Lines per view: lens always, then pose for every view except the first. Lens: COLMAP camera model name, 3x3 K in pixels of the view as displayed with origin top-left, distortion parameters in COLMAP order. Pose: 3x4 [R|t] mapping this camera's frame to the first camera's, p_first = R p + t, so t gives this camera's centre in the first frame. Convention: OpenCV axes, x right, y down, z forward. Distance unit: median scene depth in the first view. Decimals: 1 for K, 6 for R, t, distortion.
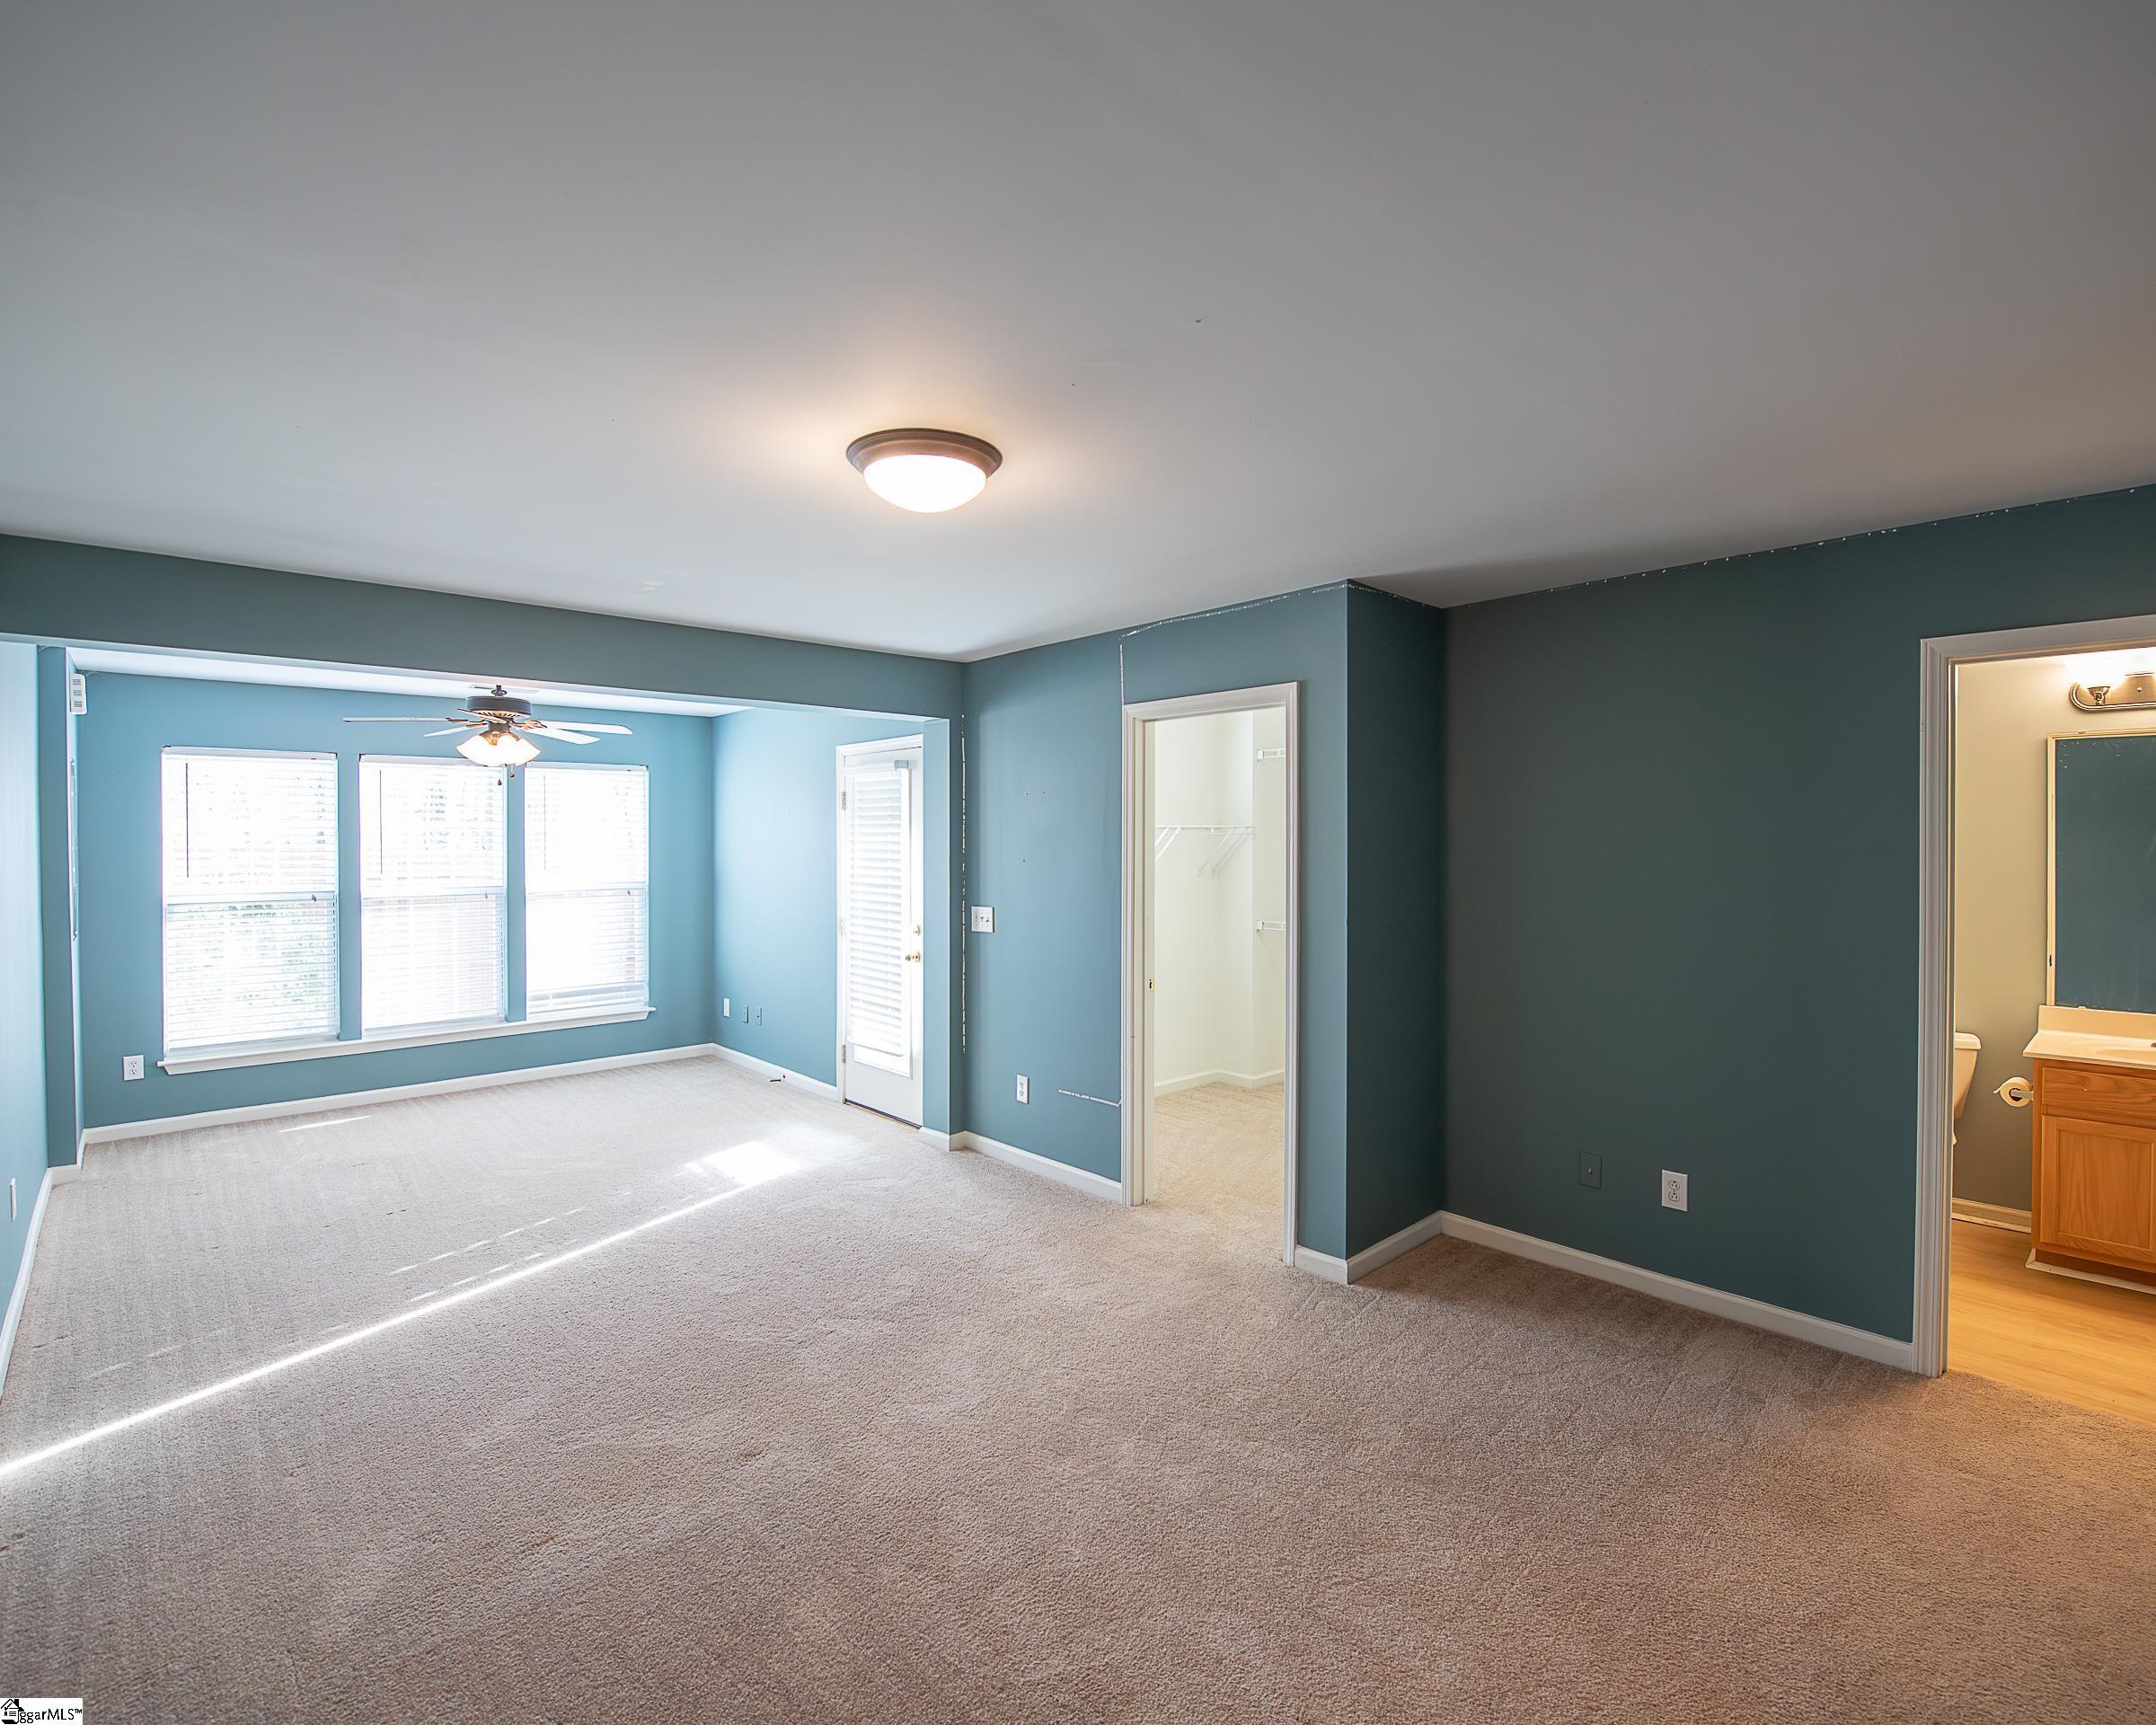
lens RADIAL K [[1027.3, 0, 1085.8], [0, 1027.3, 854.8], [0, 0, 1]] dist [-0.003785, -0.006629]
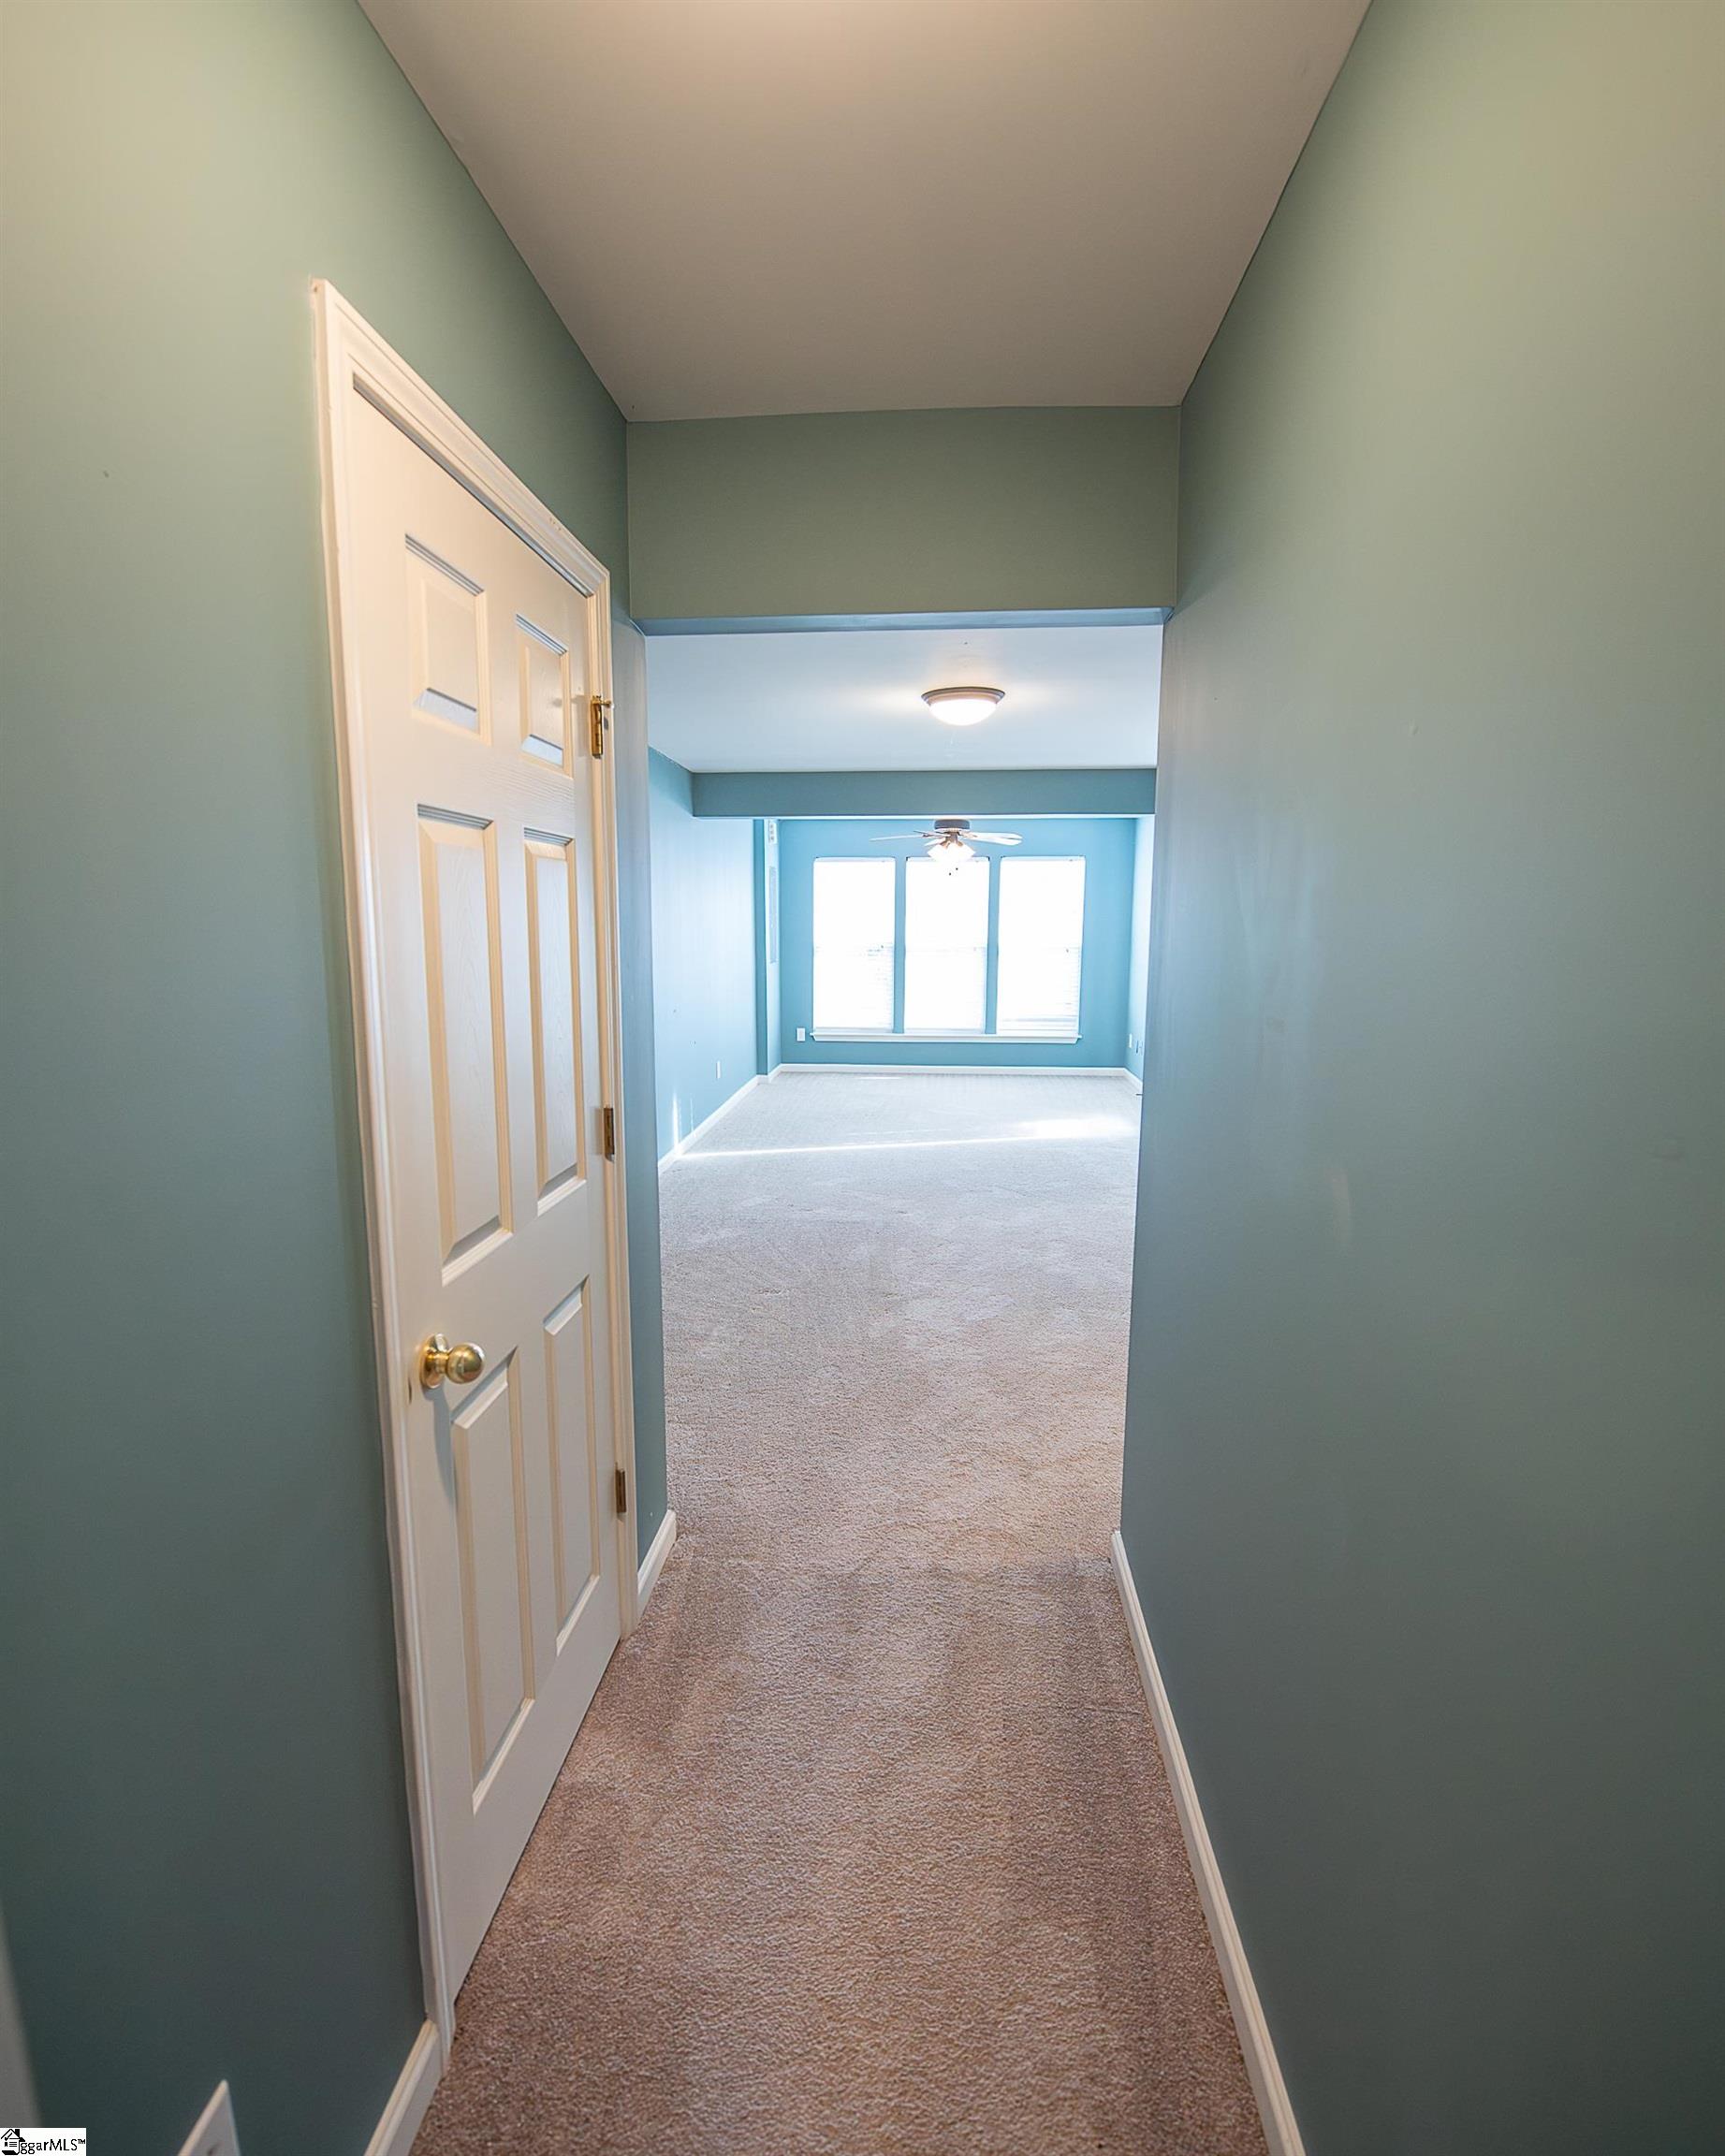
lens RADIAL K [[1027.4, 0, 876.7], [0, 1027.4, 1072.5], [0, 0, 1]] dist [-0.003785, -0.006629]
pose [[0.692468, 0.111212, -0.712825, 0.453747], [-0.015000, 0.990053, 0.139893, 0.011779], [0.721292, -0.086179, 0.687248, -0.174972]]
